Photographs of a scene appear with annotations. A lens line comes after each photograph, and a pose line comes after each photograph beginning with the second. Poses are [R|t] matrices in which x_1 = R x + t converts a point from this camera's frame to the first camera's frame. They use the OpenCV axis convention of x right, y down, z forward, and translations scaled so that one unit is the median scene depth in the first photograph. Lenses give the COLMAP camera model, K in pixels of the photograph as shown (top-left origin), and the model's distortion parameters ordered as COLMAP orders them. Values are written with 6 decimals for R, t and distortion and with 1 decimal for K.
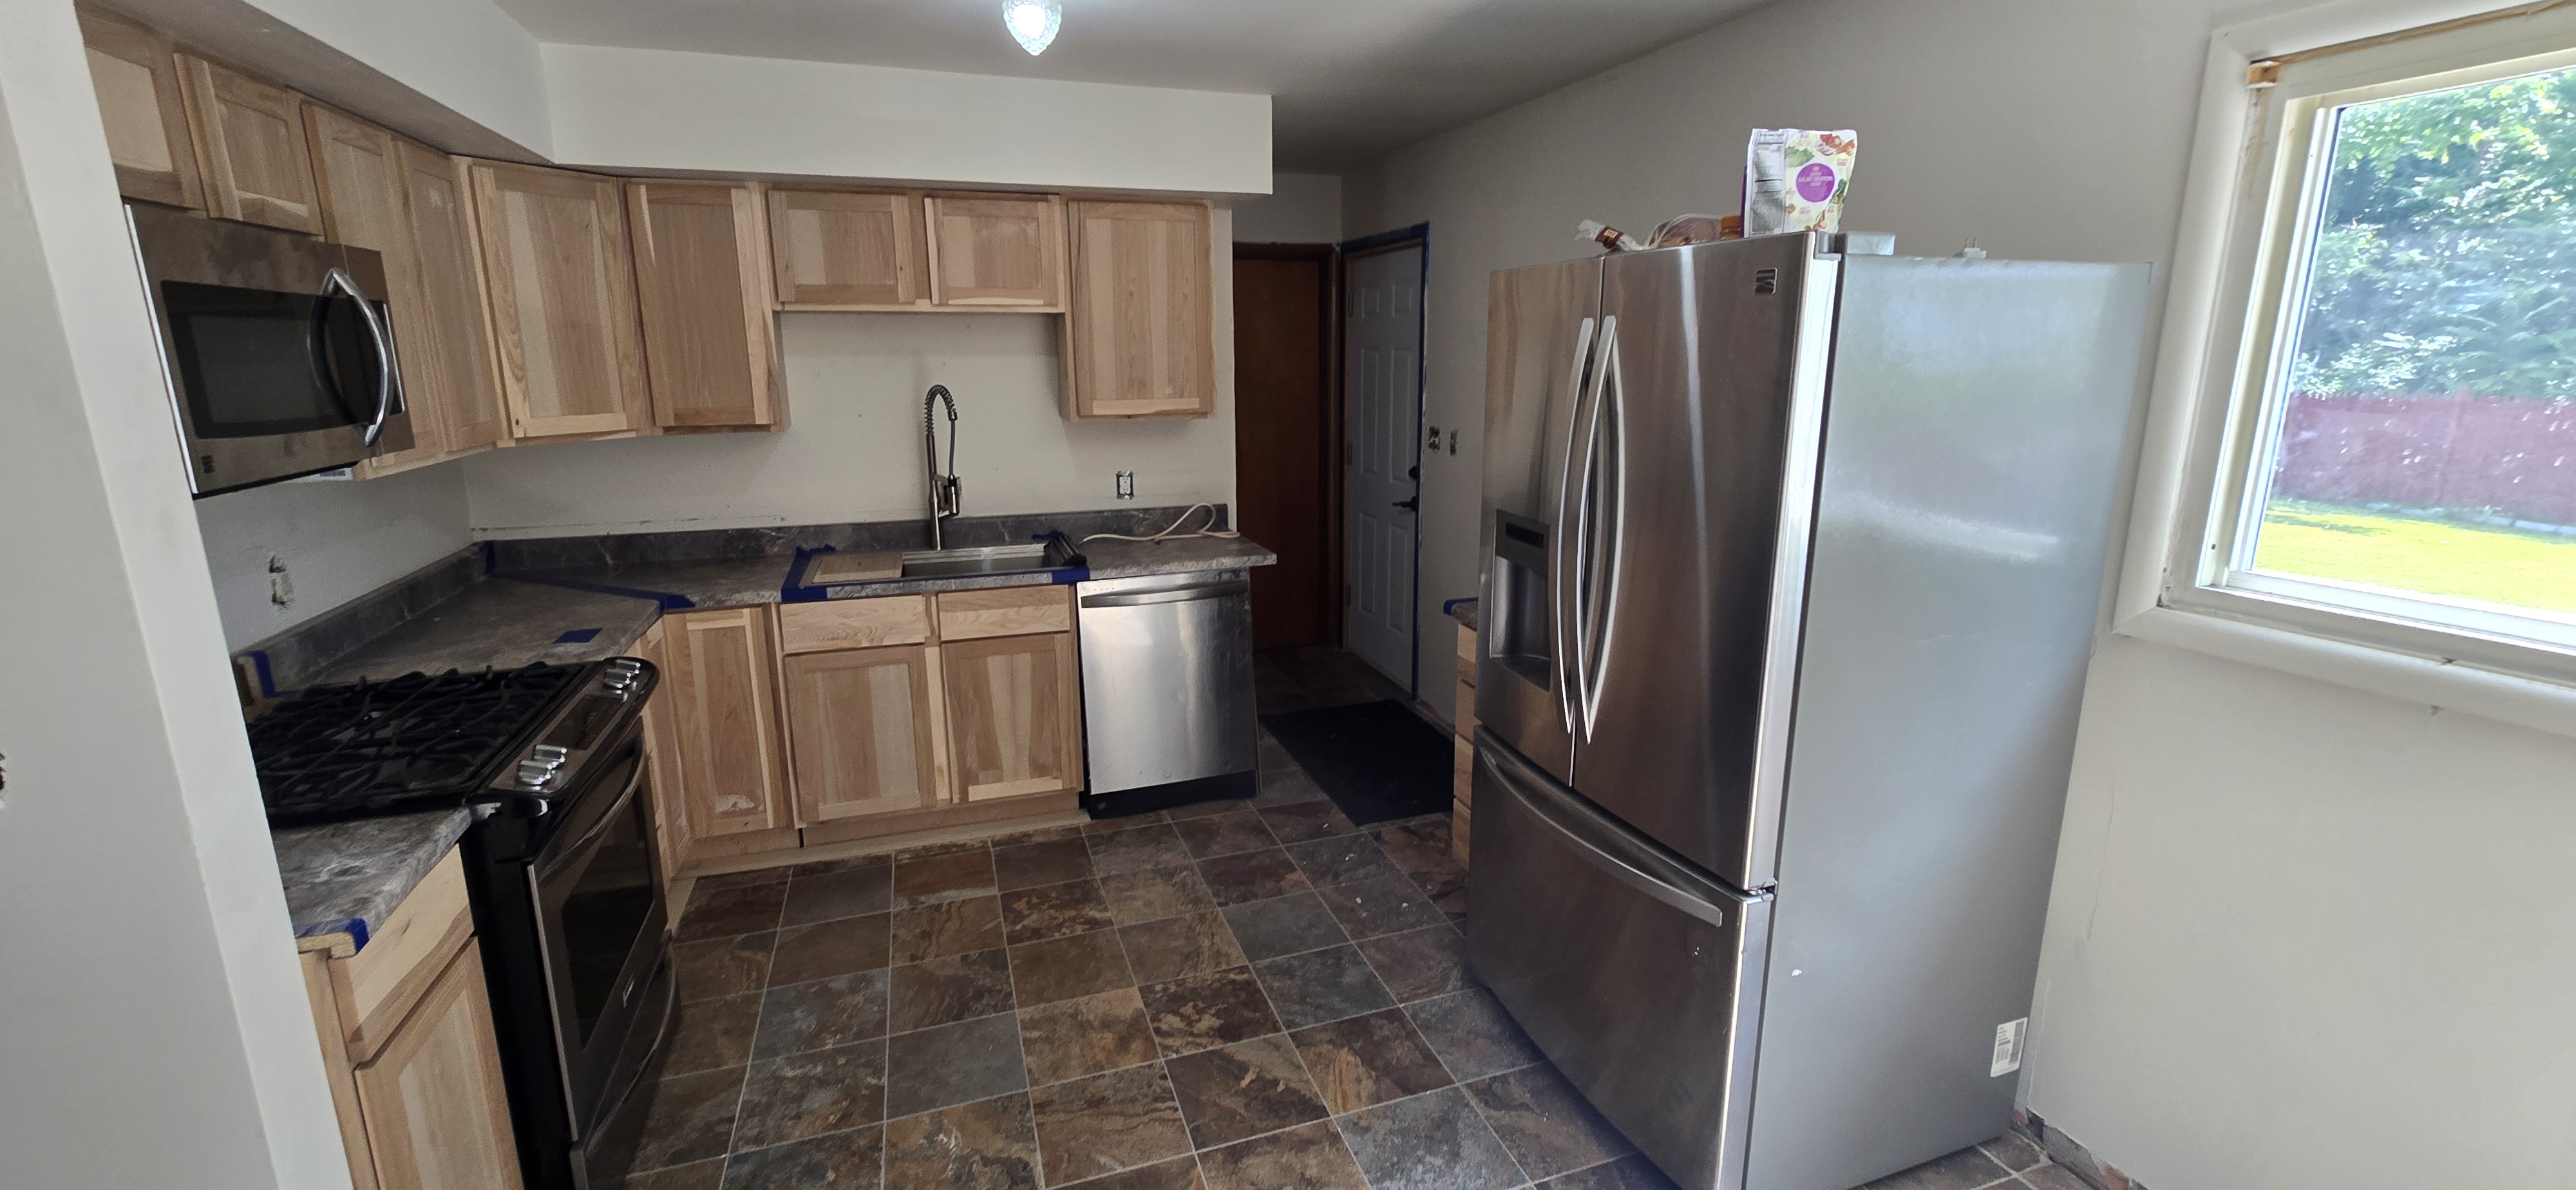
lens RADIAL K [[1044.7, 0, 1285.4], [0, 1044.7, 578.4], [0, 0, 1]] dist [0.001318, -0.000141]
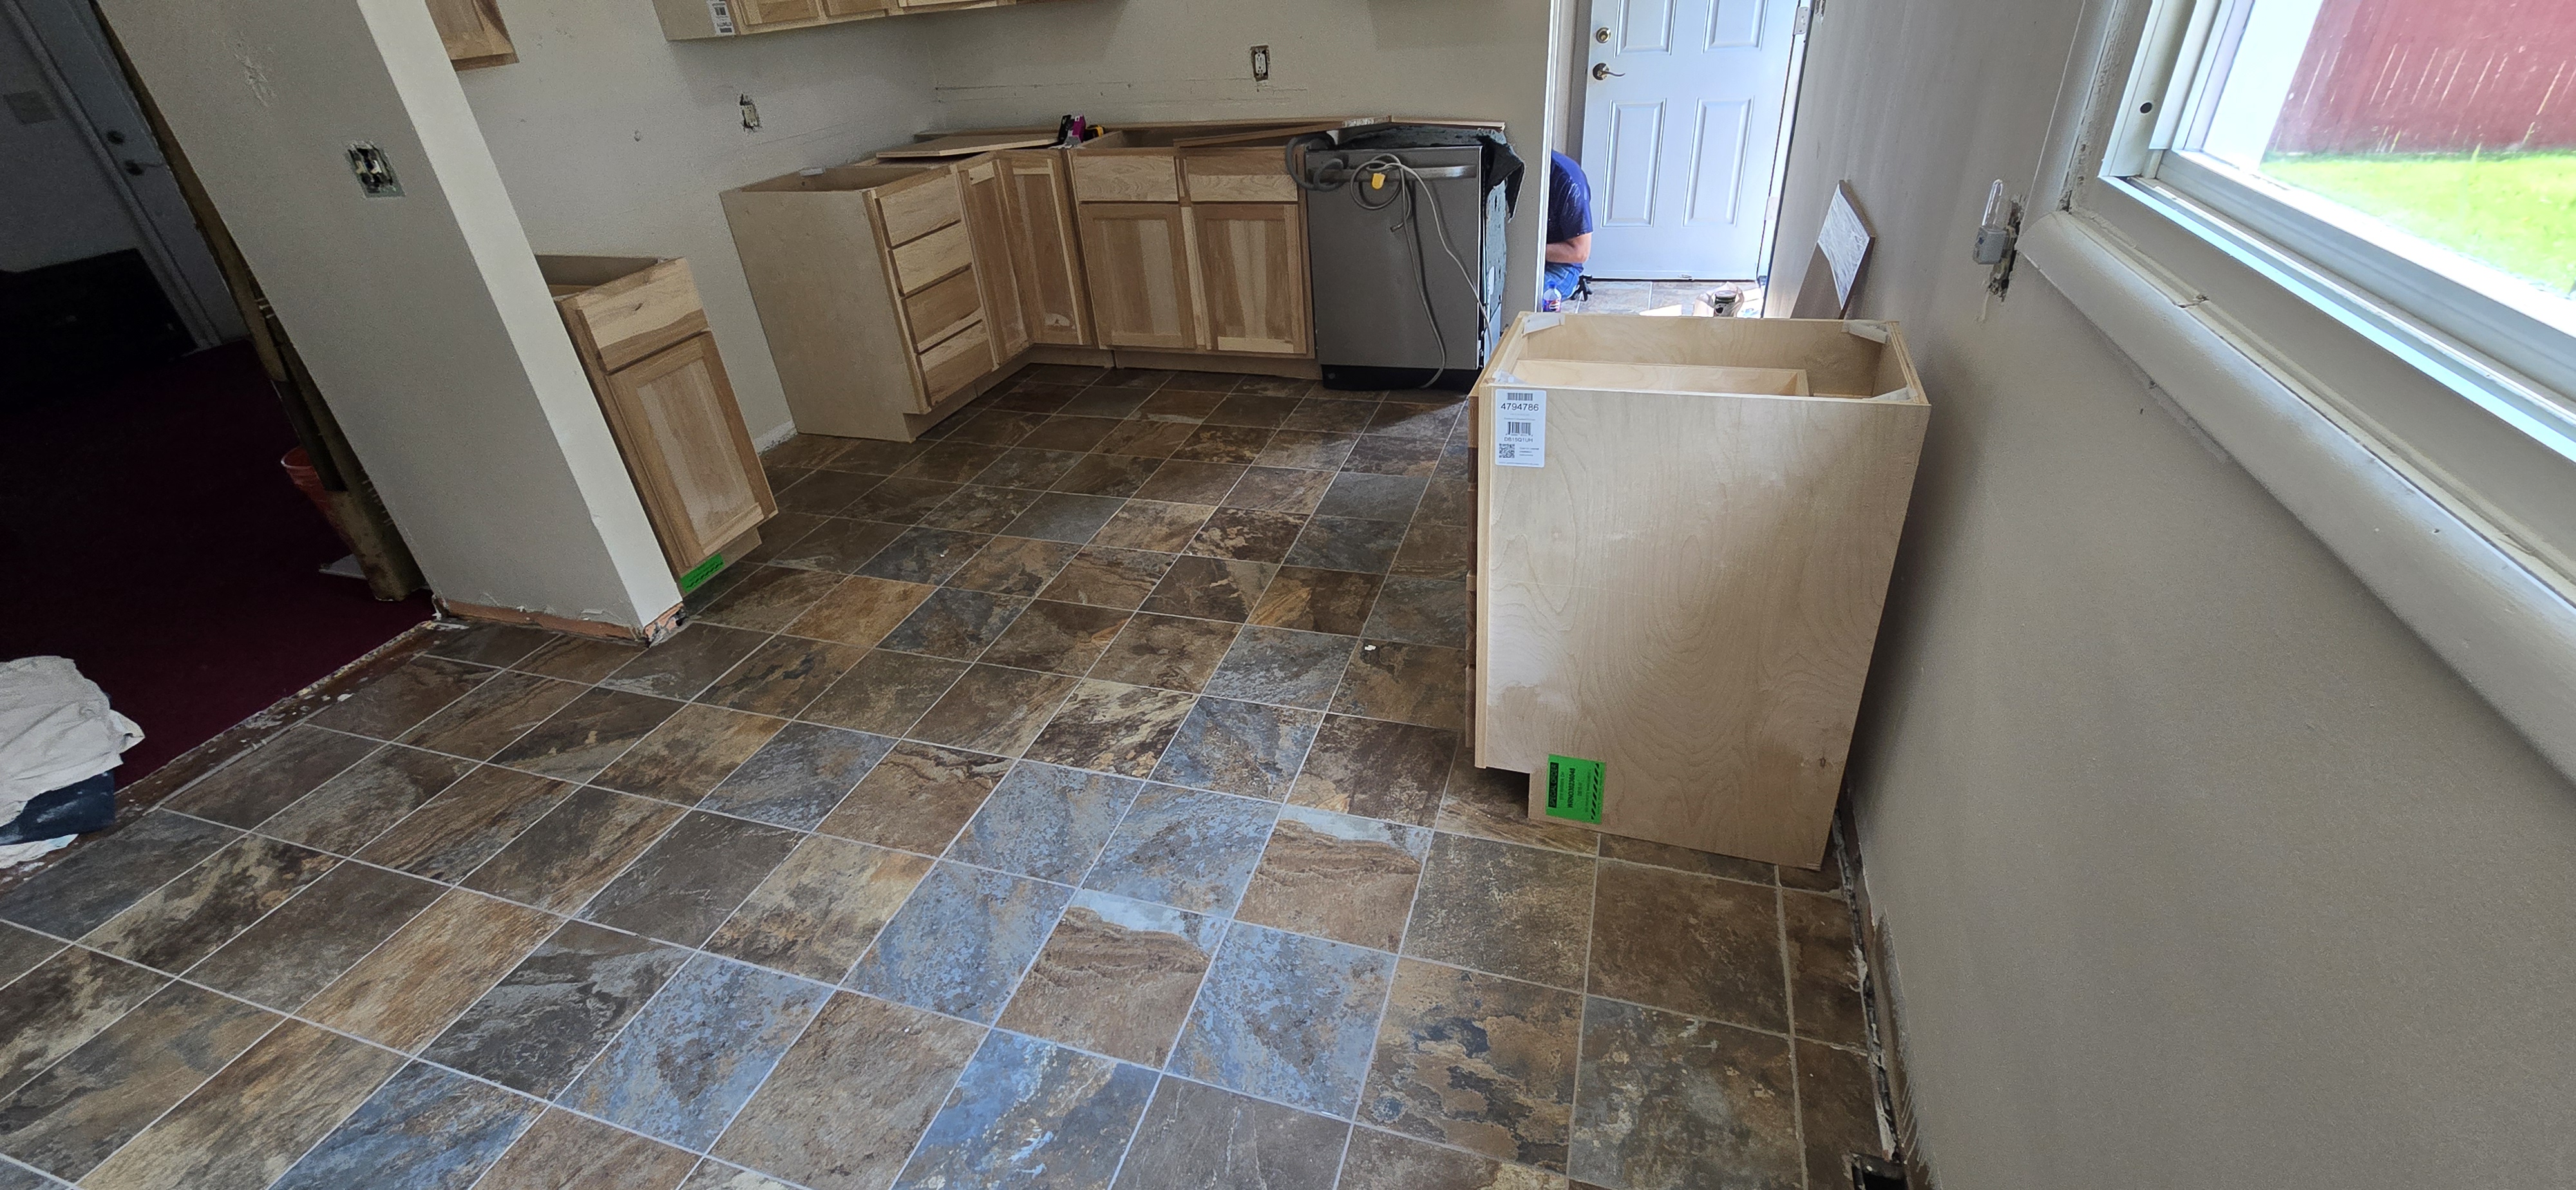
lens RADIAL K [[1048.7, 0, 1296.6], [0, 1048.7, 567.8], [0, 0, 1]] dist [-0.001370, -0.000490]
pose [[0.805847, 0.260164, -0.531907, 0.489570], [-0.067130, 0.932654, 0.354471, 0.020129], [0.588306, -0.249943, 0.769041, 0.092034]]
